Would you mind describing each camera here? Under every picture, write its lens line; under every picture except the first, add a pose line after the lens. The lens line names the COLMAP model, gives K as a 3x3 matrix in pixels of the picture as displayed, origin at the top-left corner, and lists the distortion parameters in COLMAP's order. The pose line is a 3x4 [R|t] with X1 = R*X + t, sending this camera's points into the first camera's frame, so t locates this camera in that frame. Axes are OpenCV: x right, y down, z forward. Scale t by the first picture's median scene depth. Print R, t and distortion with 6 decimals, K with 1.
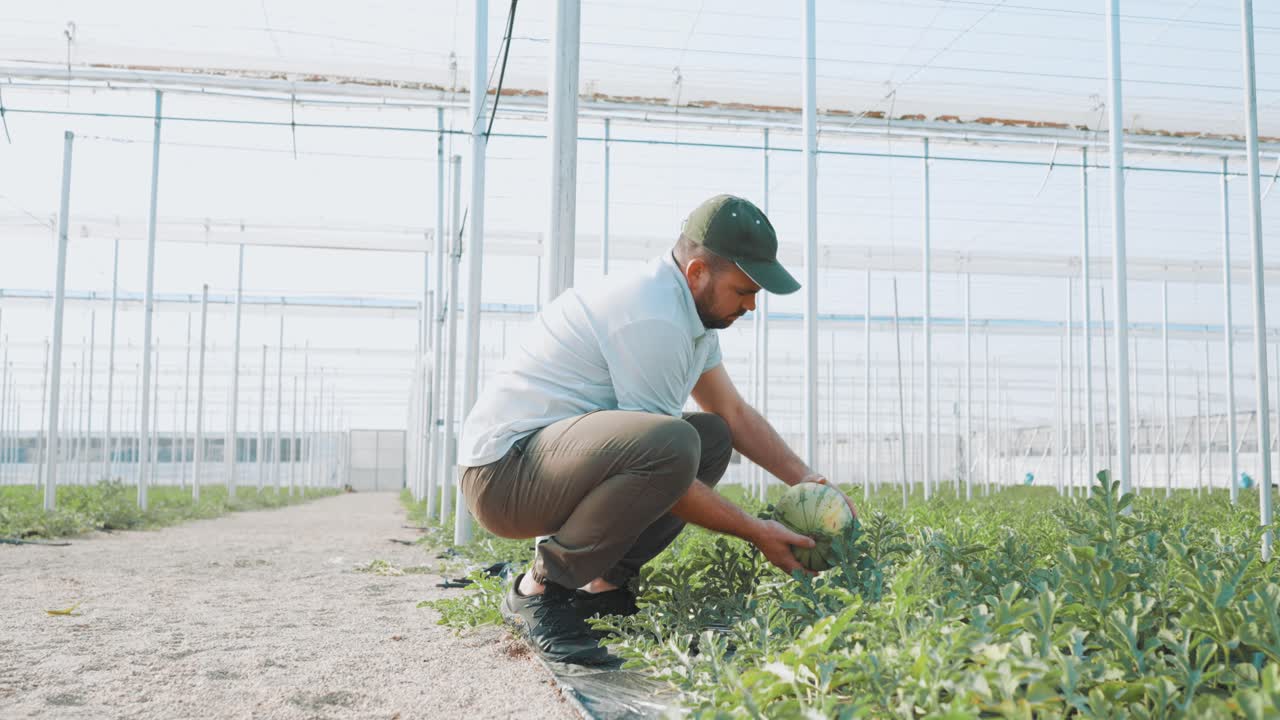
lens RADIAL K [[1444.6, 0, 640.0], [0, 1444.6, 378.9], [0, 0, 1]] dist [0.001816, 0.039021]
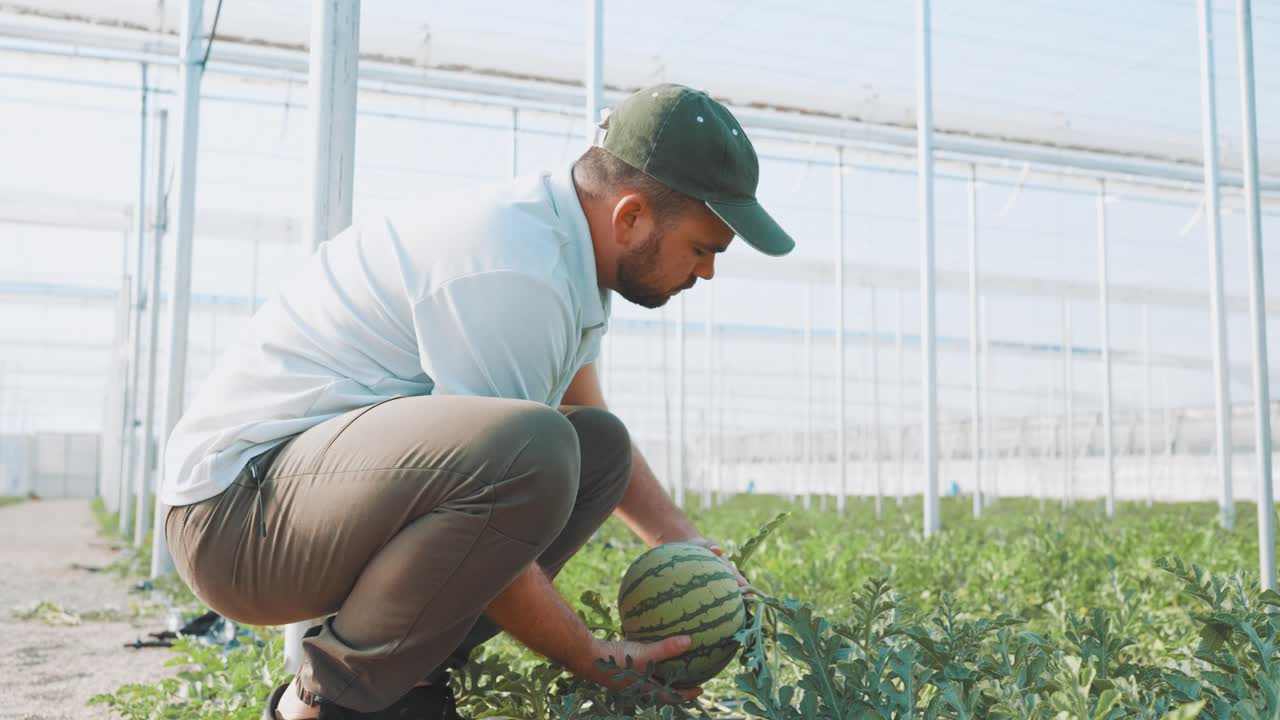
lens RADIAL K [[1444.6, 0, 640.0], [0, 1444.6, 378.9], [0, 0, 1]] dist [0.001816, 0.039021]
pose [[0.980960, 0.015853, 0.193563, -0.013629], [-0.015056, 0.999871, -0.005589, 0.004195], [-0.193627, 0.002568, 0.981072, 0.110355]]
